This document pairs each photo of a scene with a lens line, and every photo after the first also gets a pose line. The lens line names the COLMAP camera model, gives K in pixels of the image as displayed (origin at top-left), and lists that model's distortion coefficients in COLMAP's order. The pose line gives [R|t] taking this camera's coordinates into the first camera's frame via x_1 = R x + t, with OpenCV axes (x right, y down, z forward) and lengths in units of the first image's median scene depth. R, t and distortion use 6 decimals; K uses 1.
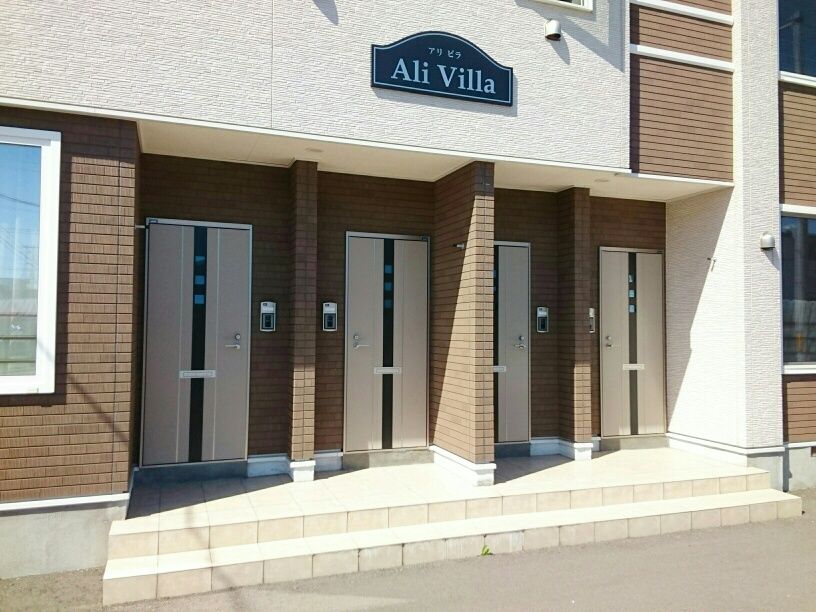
lens RADIAL K [[635.7, 0, 411.1], [0, 635.7, 310.1], [0, 0, 1]] dist [0.062995, -0.003203]
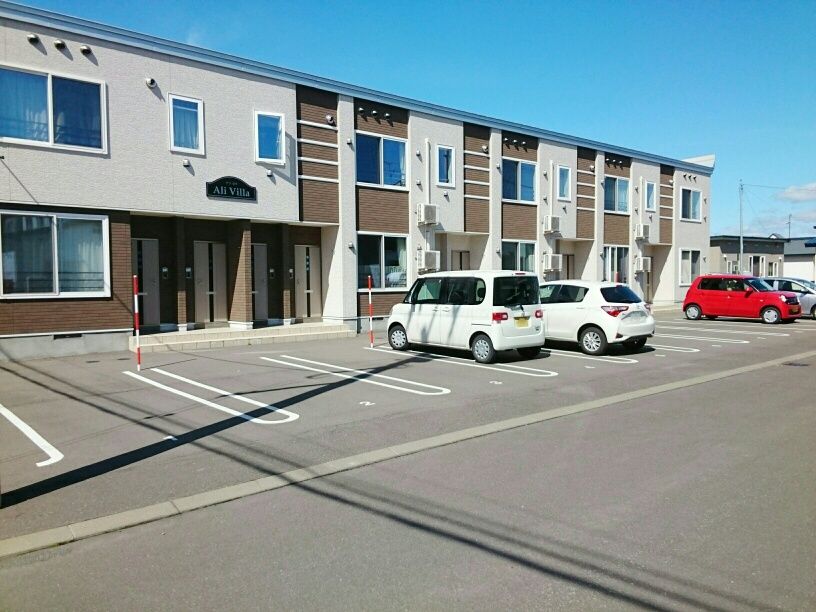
lens RADIAL K [[635.7, 0, 411.1], [0, 635.7, 310.1], [0, 0, 1]] dist [0.062995, -0.003203]
pose [[0.938577, -0.028201, 0.343916, -0.174841], [0.002757, 0.997236, 0.074249, -0.030064], [-0.345060, -0.068740, 0.936060, -1.802409]]
